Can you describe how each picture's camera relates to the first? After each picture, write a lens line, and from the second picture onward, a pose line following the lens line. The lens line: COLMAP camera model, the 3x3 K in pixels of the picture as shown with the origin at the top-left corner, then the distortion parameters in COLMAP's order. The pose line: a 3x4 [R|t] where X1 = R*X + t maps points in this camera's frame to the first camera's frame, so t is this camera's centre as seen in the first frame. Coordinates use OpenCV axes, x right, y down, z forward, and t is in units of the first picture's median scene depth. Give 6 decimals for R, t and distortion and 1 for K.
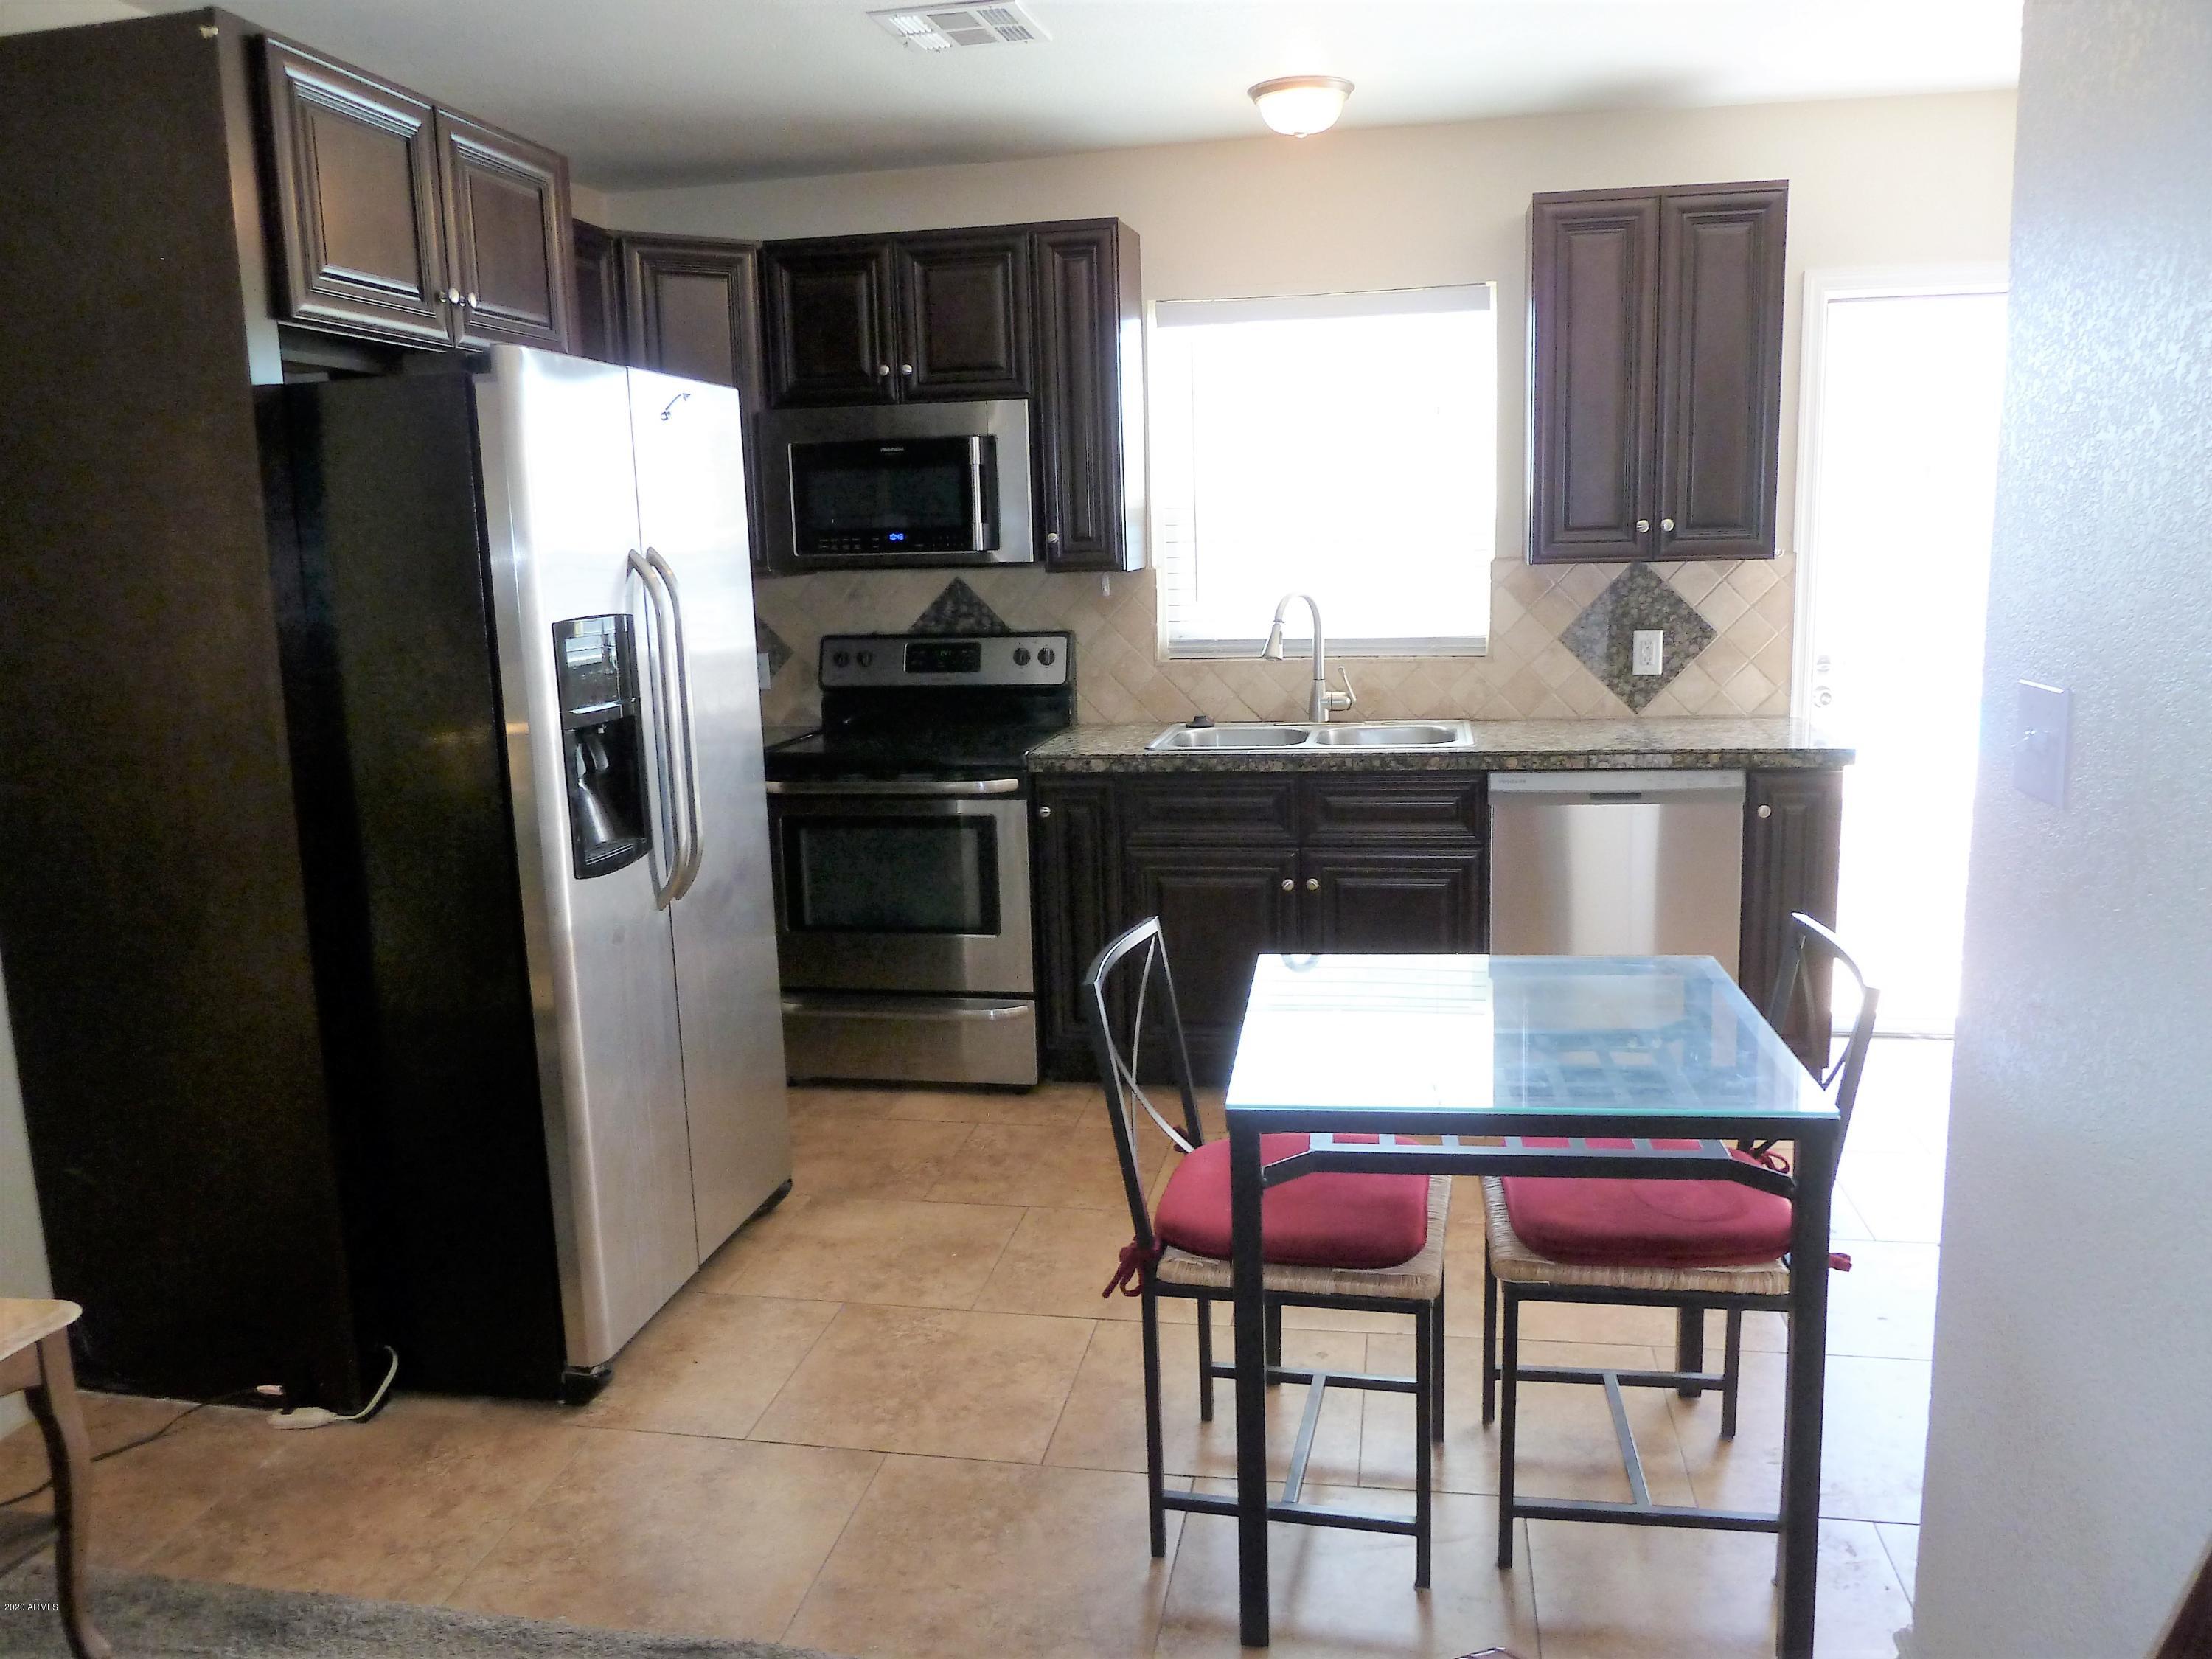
lens RADIAL K [[1641.6, 0, 1117.7], [0, 1641.6, 821.2], [0, 0, 1]] dist [-0.031160, 0.001732]
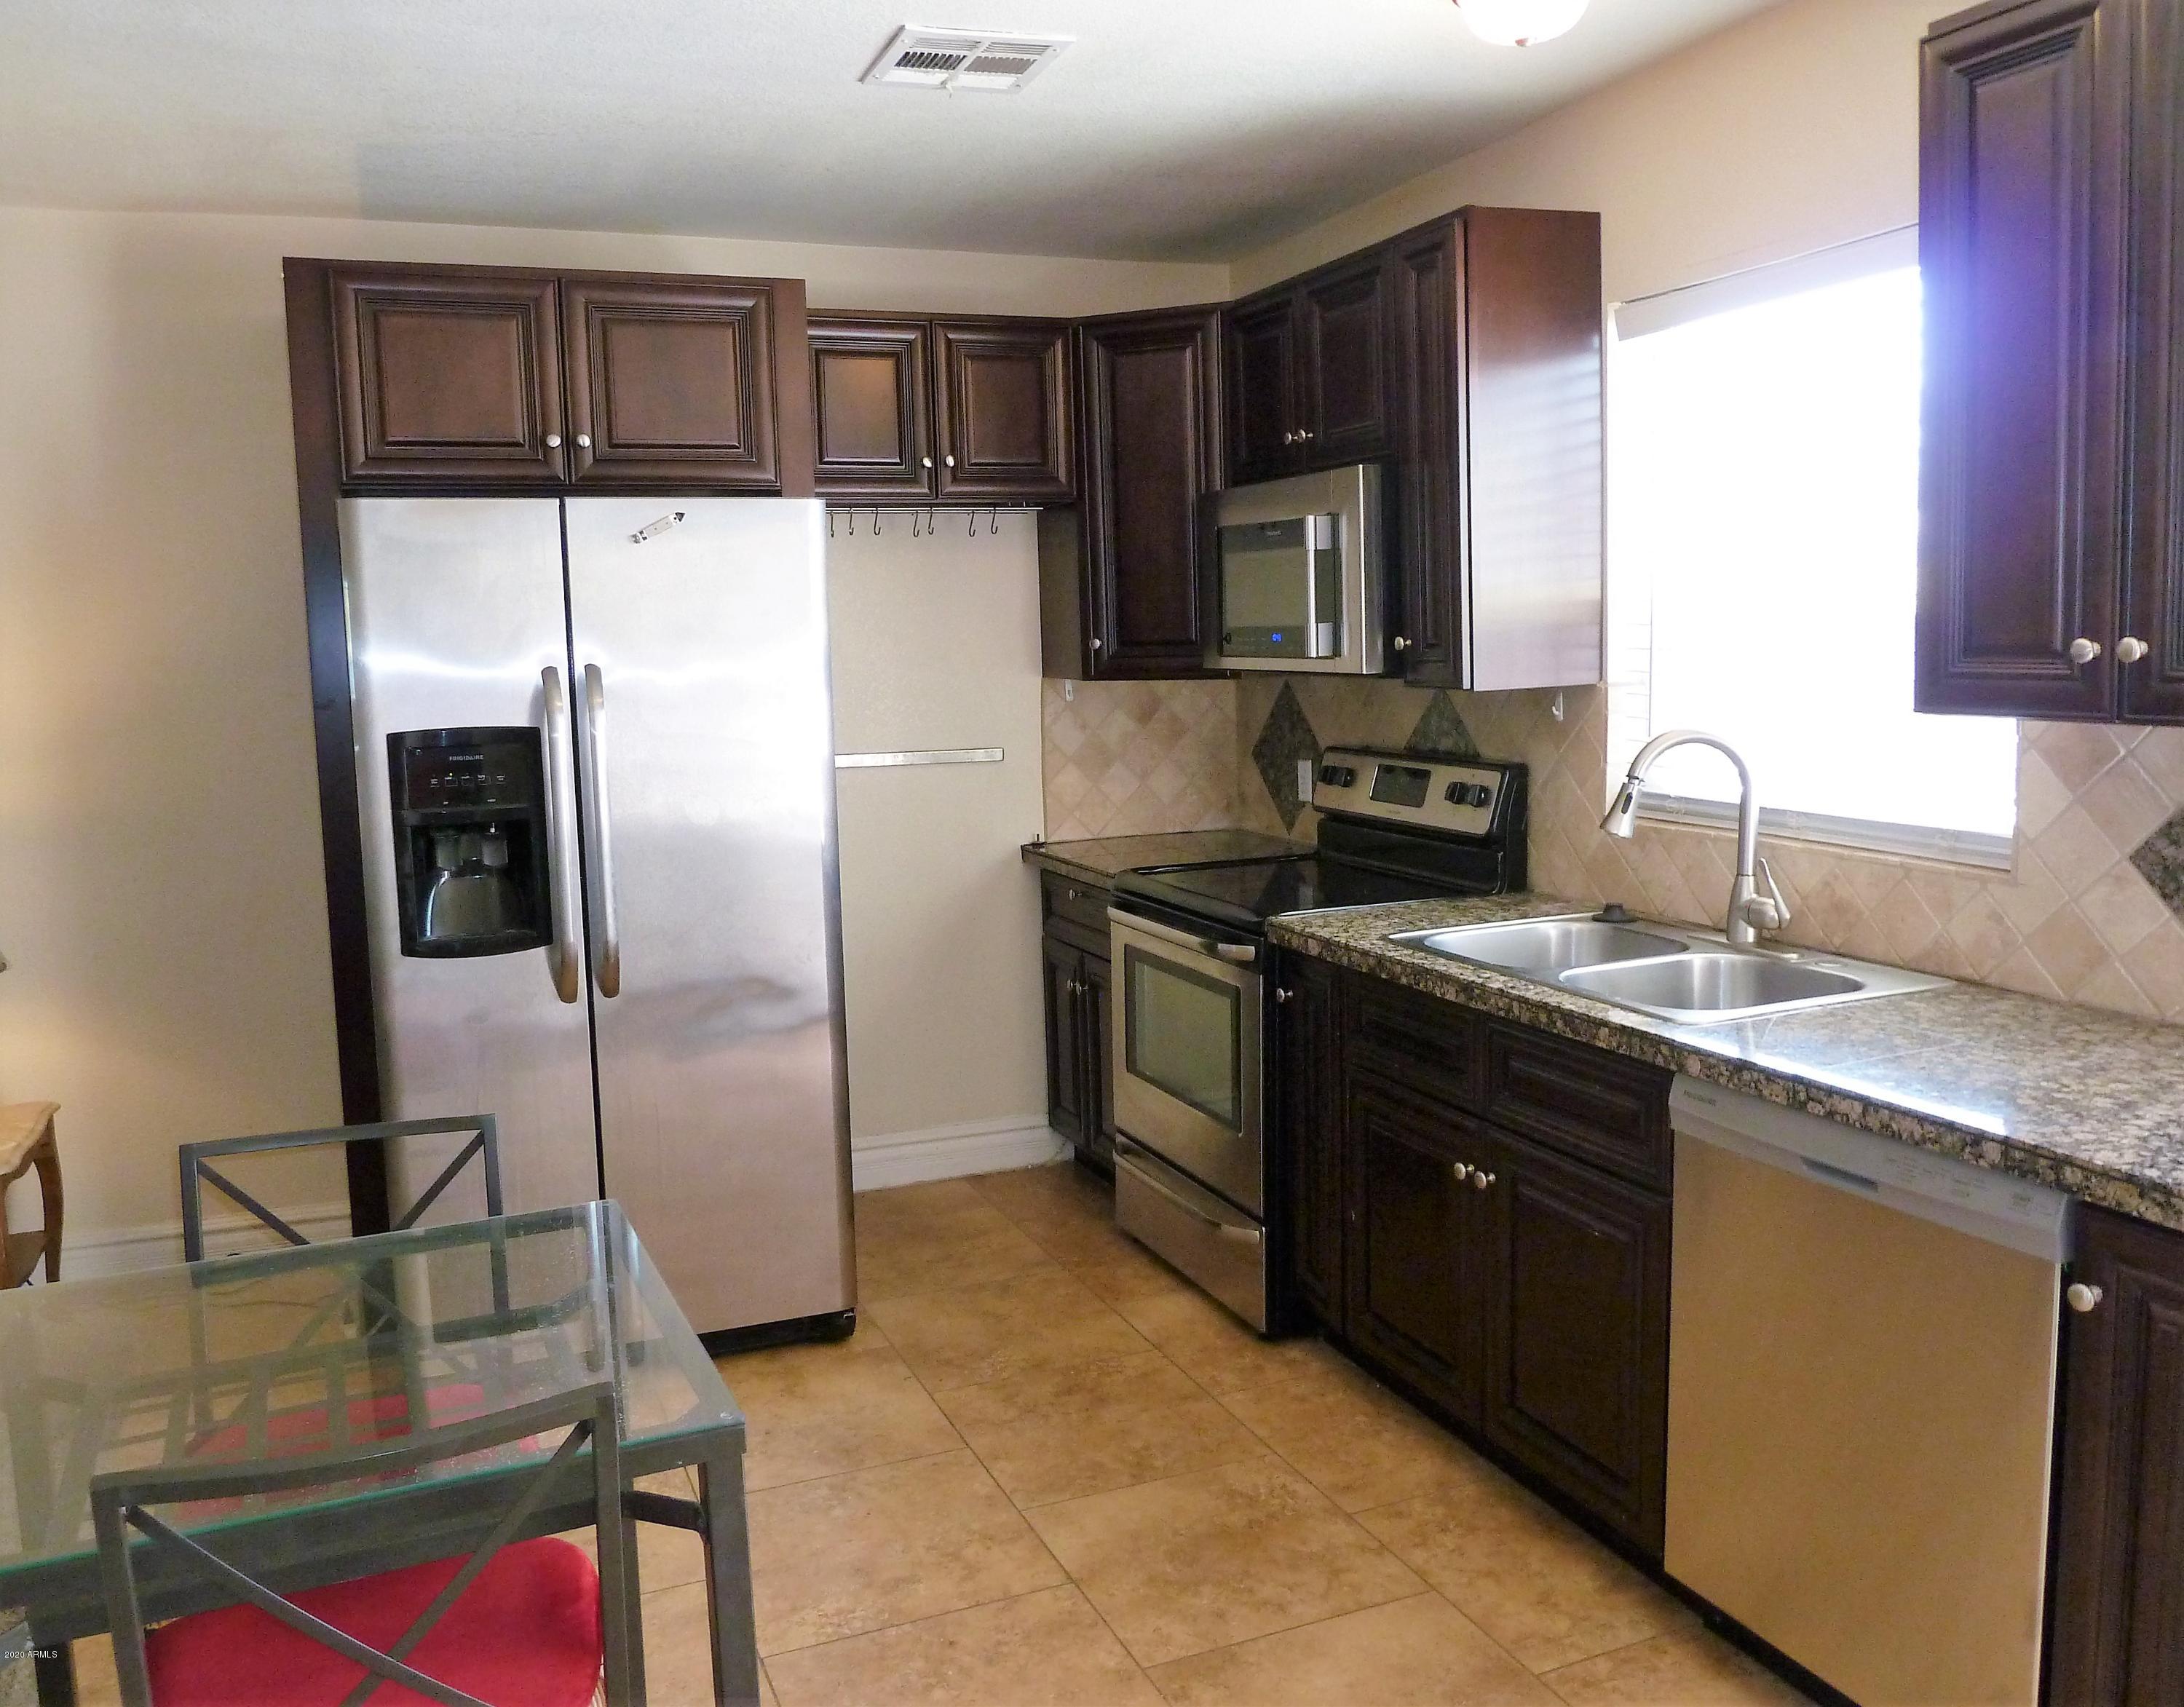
lens RADIAL K [[1725.1, 0, 1081.0], [0, 1725.1, 849.5], [0, 0, 1]] dist [-0.002995, -0.002255]
pose [[0.528357, 0.122134, -0.840192, 0.563538], [-0.131789, 0.989402, 0.060948, -0.107112], [0.838732, 0.078526, 0.538853, 0.452092]]
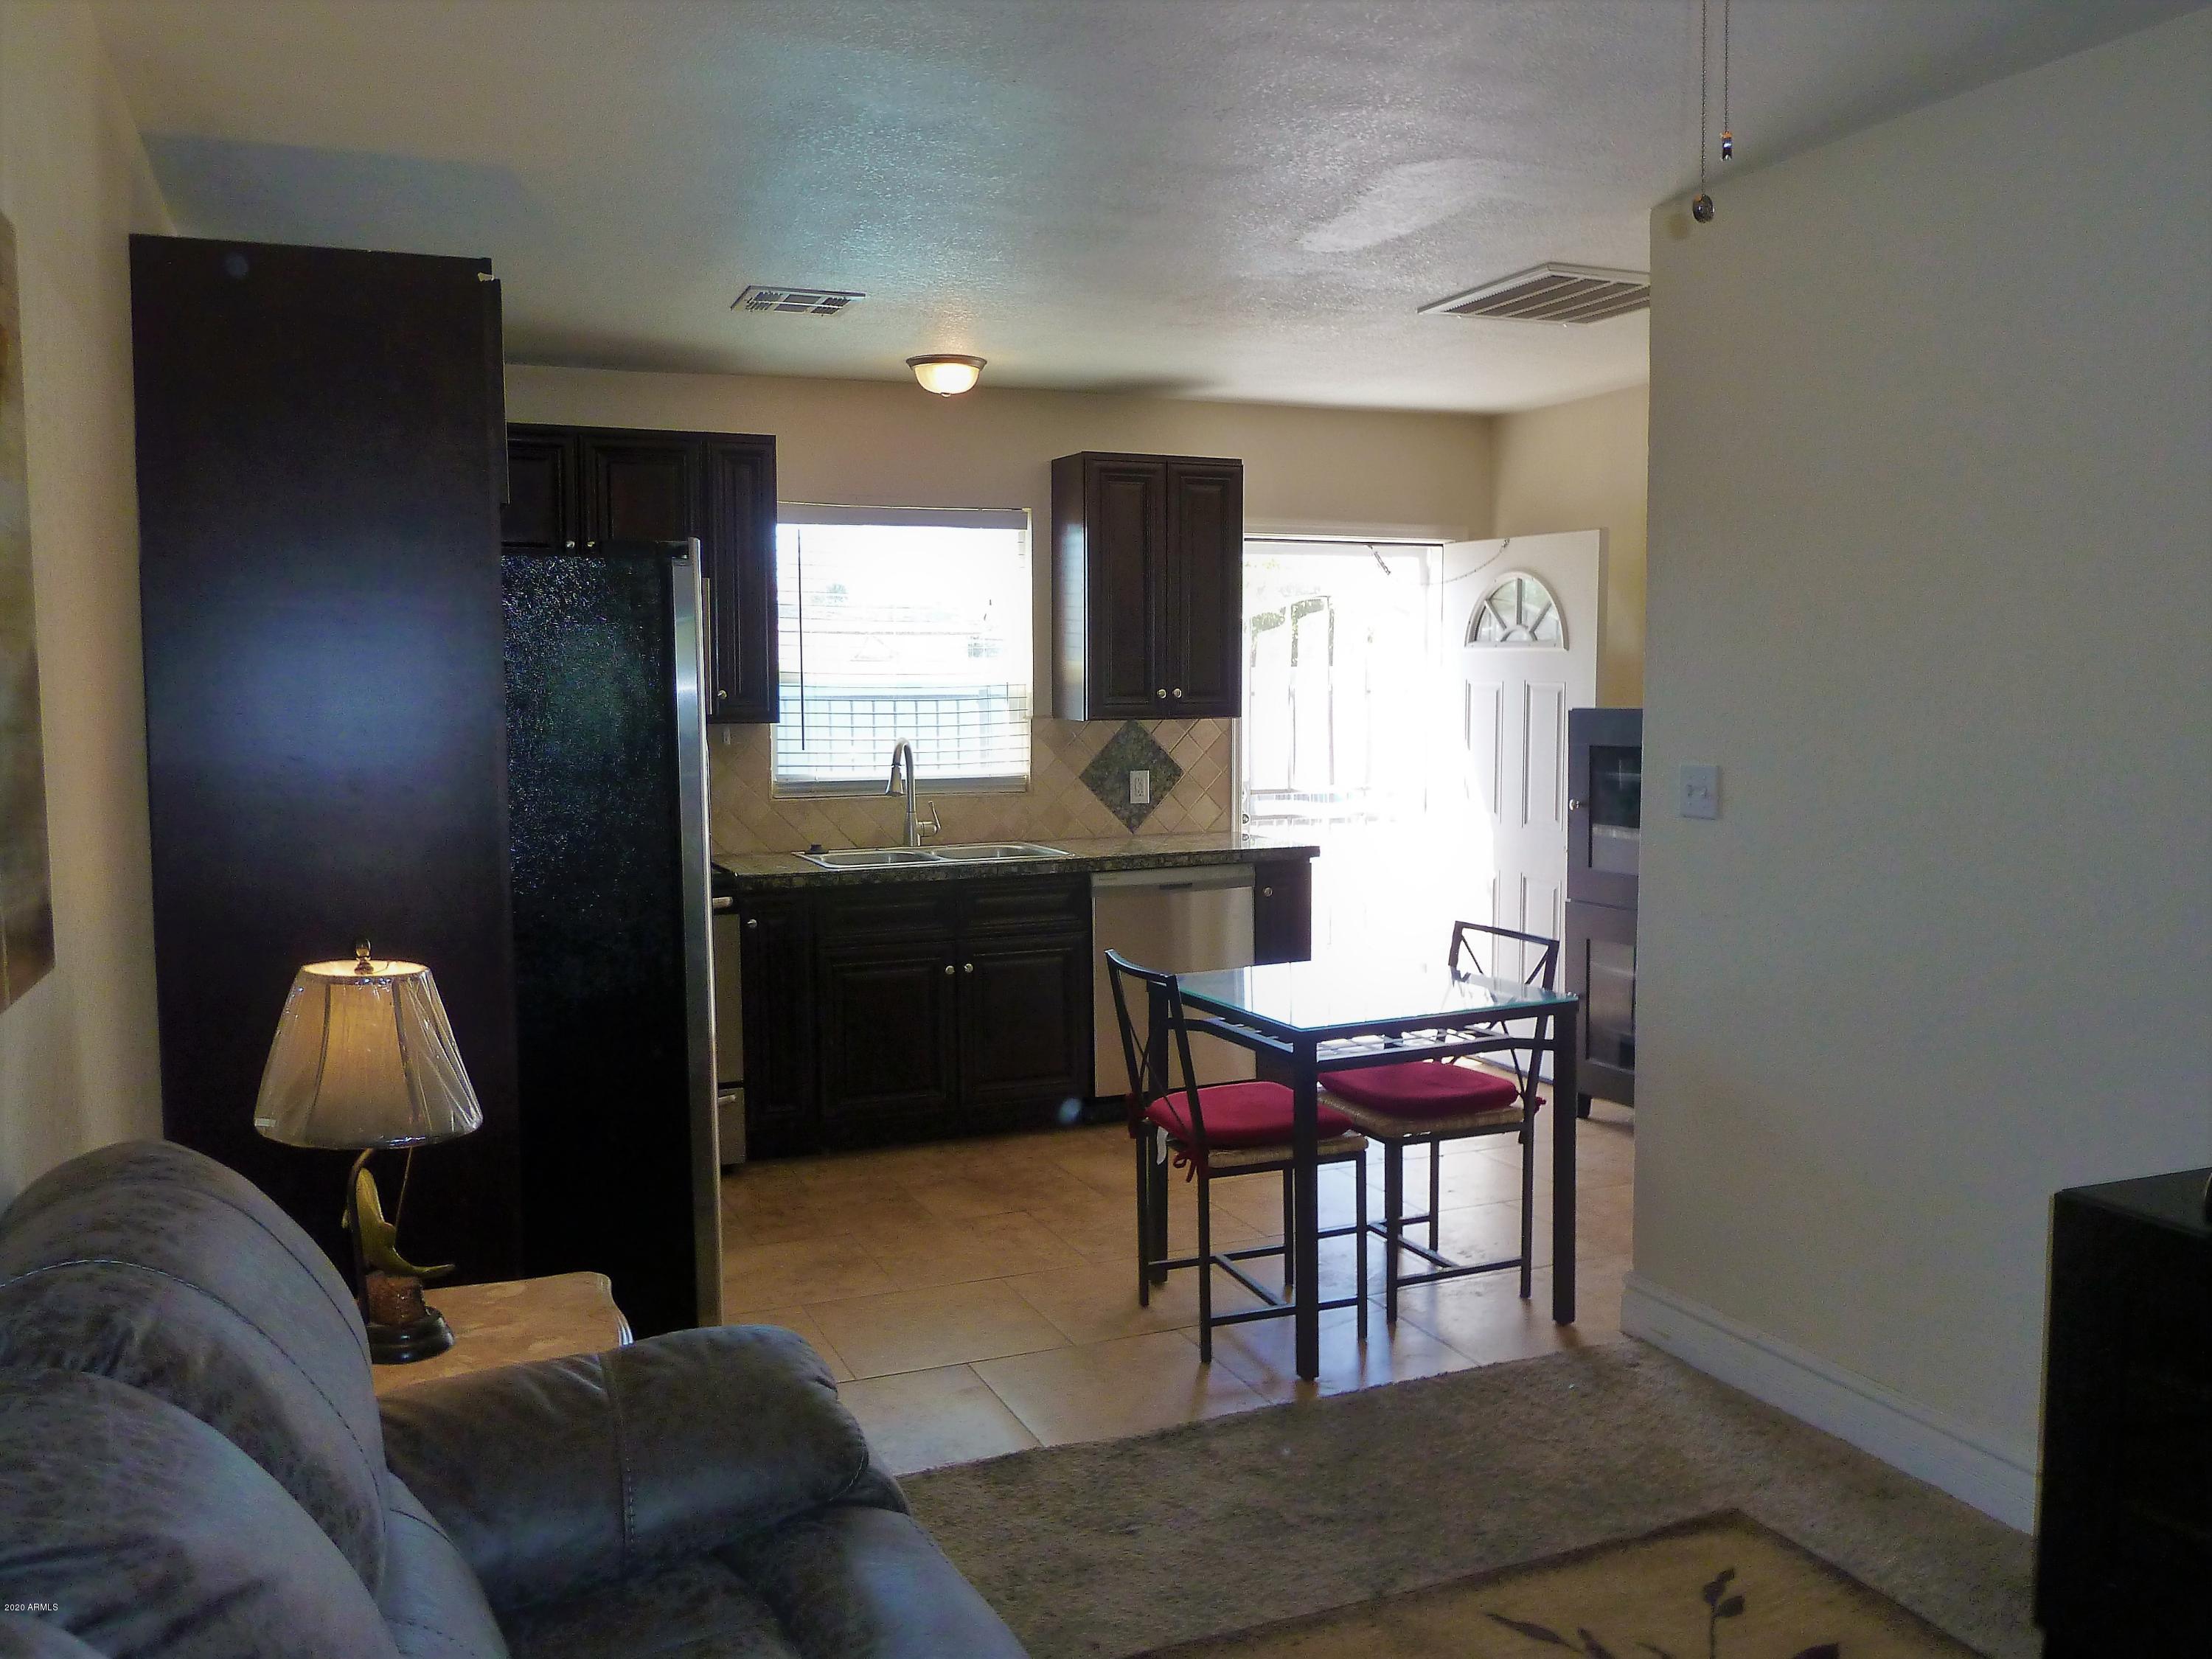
lens RADIAL K [[1760.8, 0, 1100.3], [0, 1760.8, 832.9], [0, 0, 1]] dist [0.000327, -0.001353]
pose [[0.841040, -0.023590, 0.540458, -0.496064], [0.077662, 0.993965, -0.077471, 0.044859], [-0.535369, 0.107129, 0.837797, -0.193002]]
